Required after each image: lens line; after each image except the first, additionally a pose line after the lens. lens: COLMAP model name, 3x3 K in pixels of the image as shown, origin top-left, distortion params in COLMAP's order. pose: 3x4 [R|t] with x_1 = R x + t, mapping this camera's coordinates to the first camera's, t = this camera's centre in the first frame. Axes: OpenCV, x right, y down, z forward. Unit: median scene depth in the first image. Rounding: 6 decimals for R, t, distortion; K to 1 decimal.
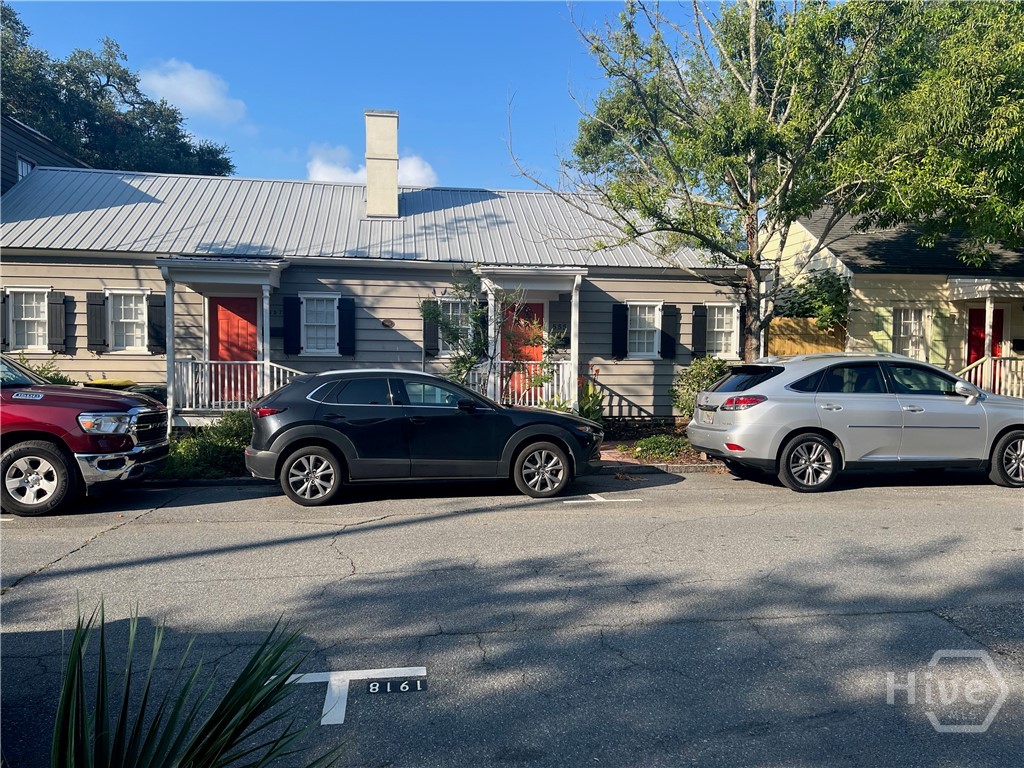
lens RADIAL K [[782.4, 0, 510.8], [0, 782.4, 406.5], [0, 0, 1]] dist [0.039155, -0.086789]
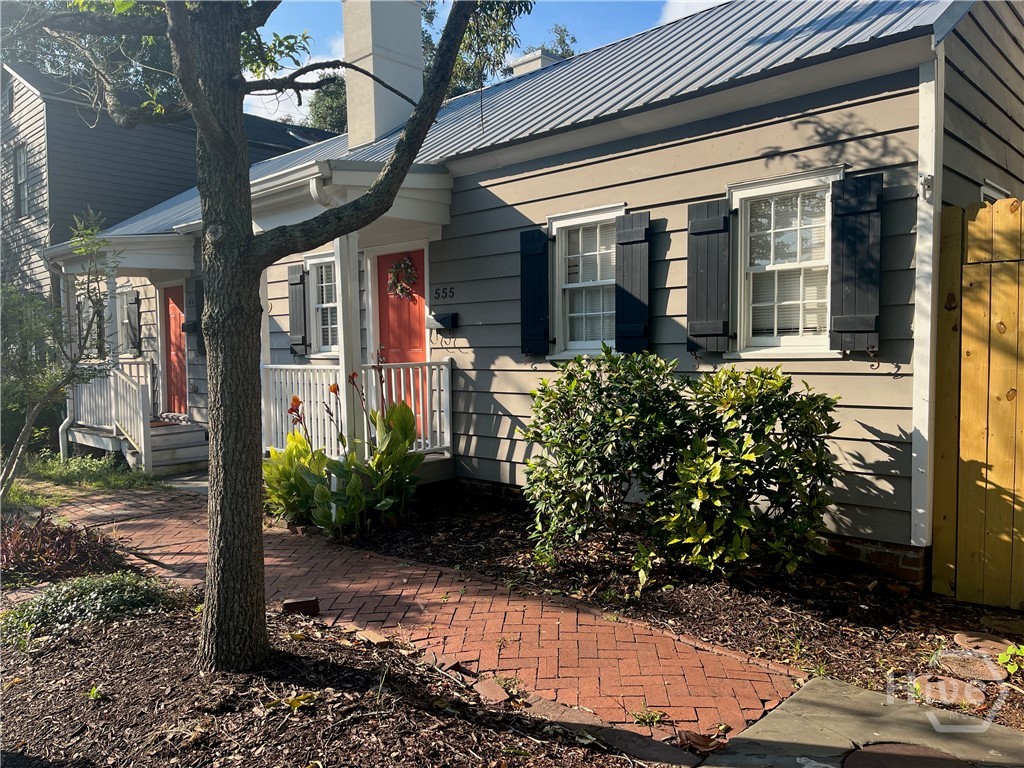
lens RADIAL K [[785.6, 0, 493.3], [0, 785.6, 398.3], [0, 0, 1]] dist [0.044252, -0.098467]
pose [[0.570420, 0.042282, -0.820264, 0.478856], [-0.025070, 0.999105, 0.034067, -0.051743], [0.820971, 0.001131, 0.570969, 0.722588]]
